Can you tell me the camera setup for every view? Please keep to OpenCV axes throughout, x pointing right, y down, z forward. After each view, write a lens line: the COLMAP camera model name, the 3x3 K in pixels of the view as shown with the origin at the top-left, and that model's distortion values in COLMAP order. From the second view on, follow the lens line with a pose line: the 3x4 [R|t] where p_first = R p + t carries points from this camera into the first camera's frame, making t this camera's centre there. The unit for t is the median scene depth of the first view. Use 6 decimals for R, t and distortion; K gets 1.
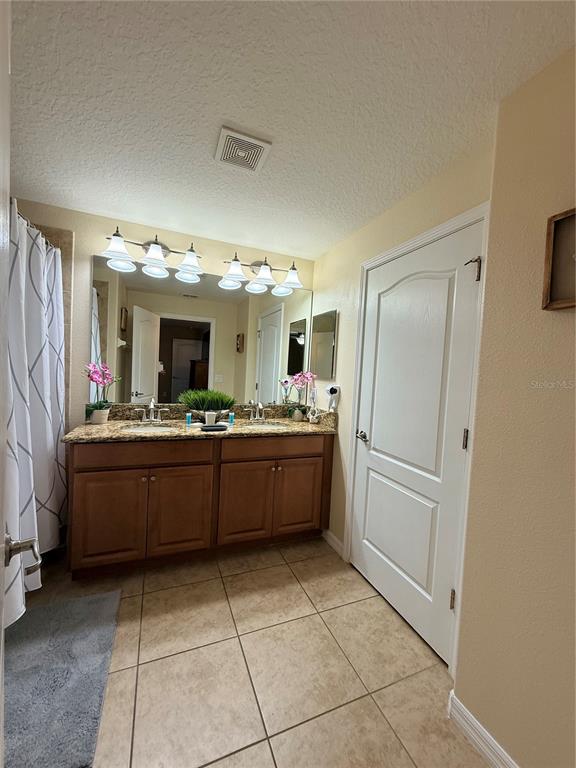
lens RADIAL K [[306.0, 0, 288.0], [0, 306.0, 384.0], [0, 0, 1]] dist [0.000909, 0.000115]
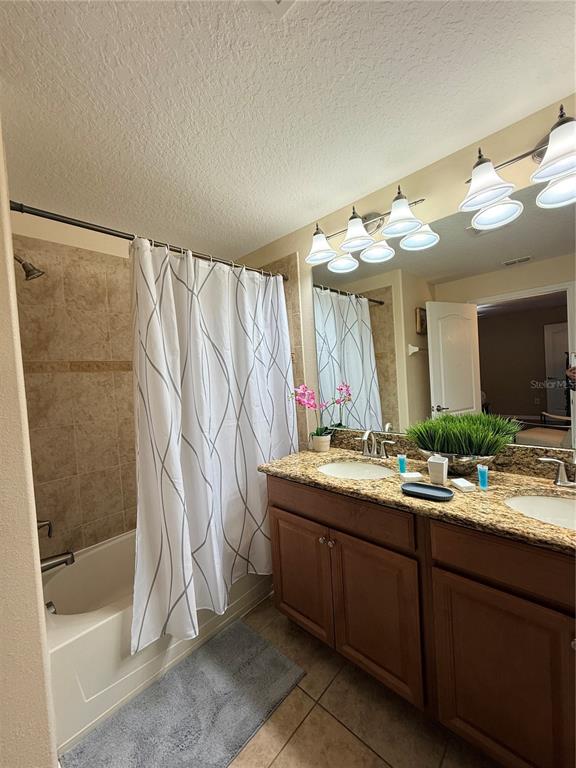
lens RADIAL K [[306.0, 0, 288.0], [0, 306.0, 384.0], [0, 0, 1]] dist [0.000909, 0.000115]
pose [[0.398792, -0.048942, -0.915735, 0.147855], [0.044536, 0.998430, -0.033967, -0.034506], [0.915959, -0.027238, 0.400346, 0.487365]]
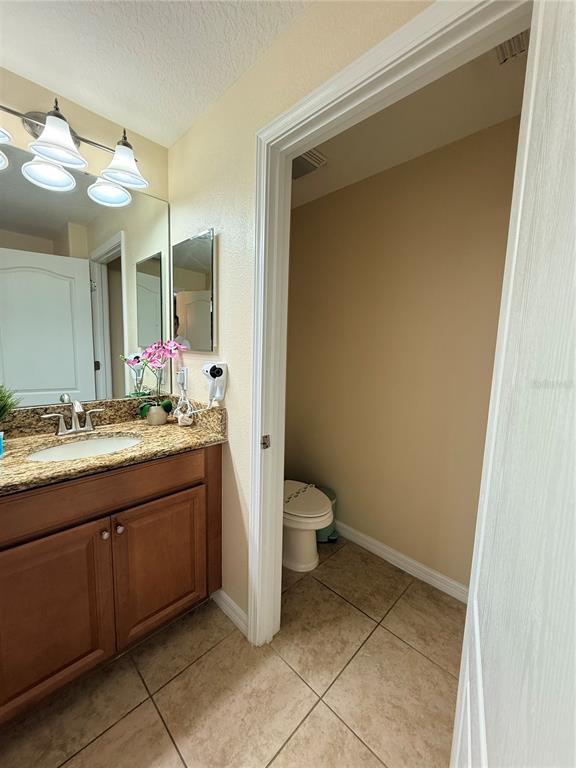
lens RADIAL K [[306.0, 0, 288.0], [0, 306.0, 384.0], [0, 0, 1]] dist [0.000909, 0.000115]
pose [[0.921253, -0.072960, 0.382061, 0.048120], [0.036937, 0.994221, 0.100795, -0.008040], [-0.387207, -0.078745, 0.918624, 0.396810]]
